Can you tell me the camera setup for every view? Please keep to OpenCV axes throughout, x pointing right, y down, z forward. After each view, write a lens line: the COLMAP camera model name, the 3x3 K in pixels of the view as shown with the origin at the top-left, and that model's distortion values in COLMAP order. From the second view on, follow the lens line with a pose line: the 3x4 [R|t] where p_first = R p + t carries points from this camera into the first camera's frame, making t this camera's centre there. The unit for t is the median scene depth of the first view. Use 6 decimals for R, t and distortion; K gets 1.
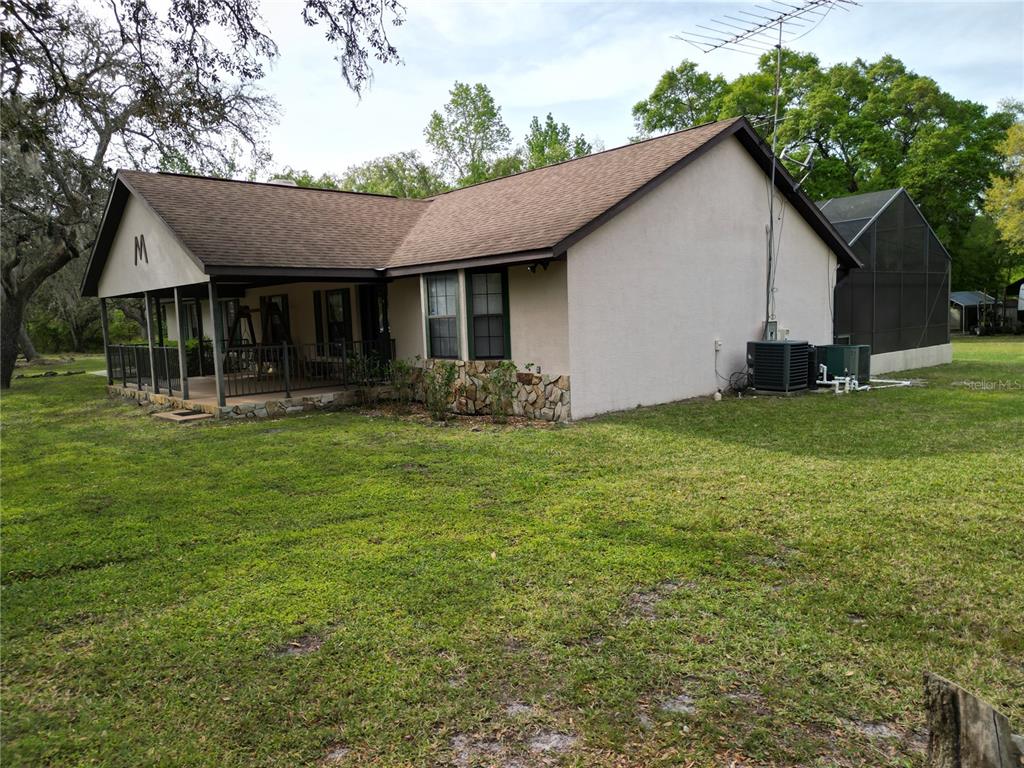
lens RADIAL K [[726.7, 0, 512.0], [0, 726.7, 384.0], [0, 0, 1]] dist [0.080196, -0.084408]
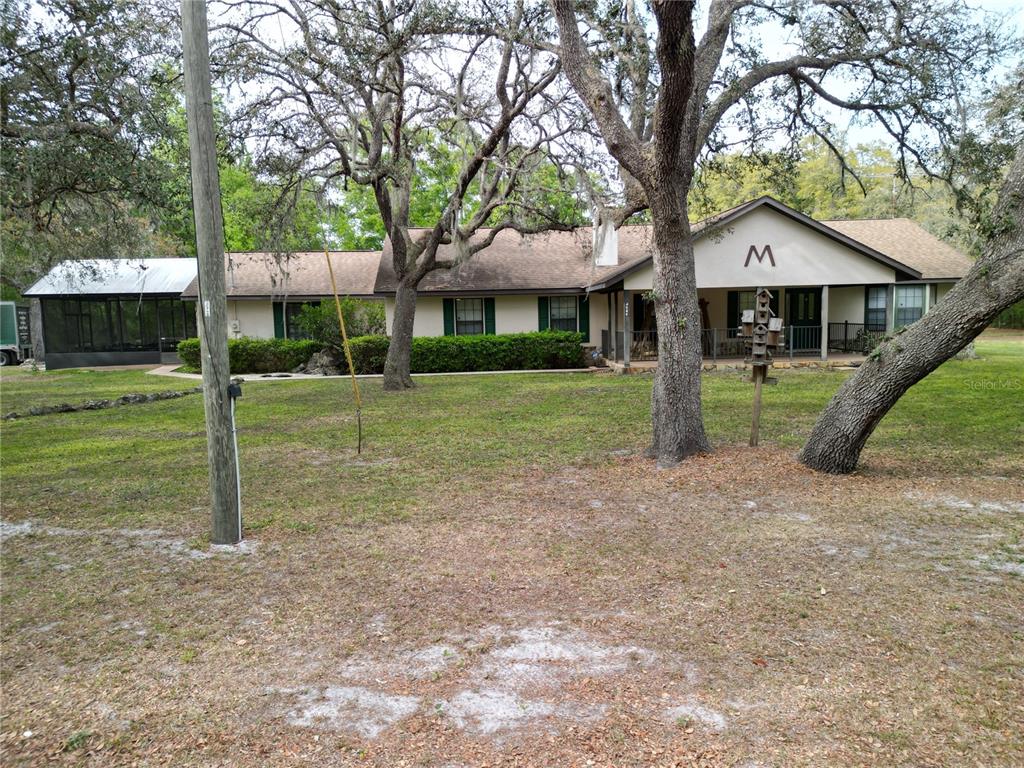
lens RADIAL K [[726.1, 0, 512.0], [0, 726.1, 384.0], [0, 0, 1]] dist [0.006322, -0.000512]
pose [[0.624723, -0.057221, 0.778747, -2.243550], [0.080503, 0.996717, 0.008656, 0.003128], [-0.776685, 0.057284, 0.627279, 0.651720]]
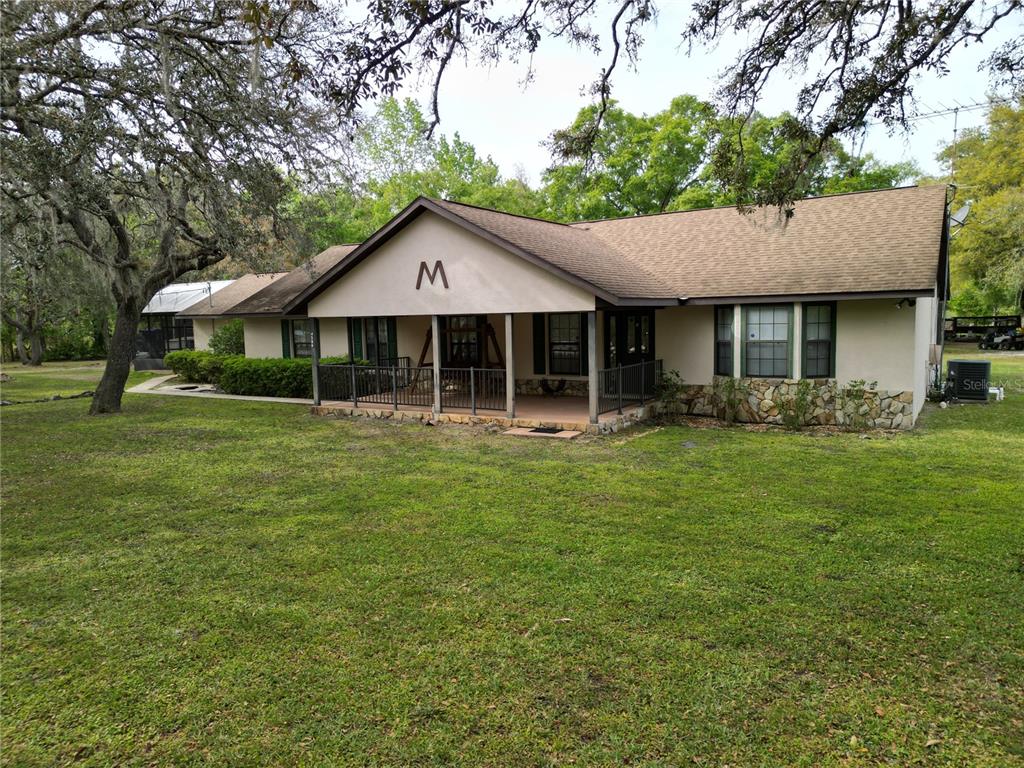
lens RADIAL K [[726.1, 0, 512.0], [0, 726.1, 384.0], [0, 0, 1]] dist [0.006322, -0.000512]
pose [[0.968347, -0.014271, 0.249199, -0.799107], [0.017033, 0.999815, -0.008927, -0.022117], [-0.249025, 0.012889, 0.968411, -0.021278]]
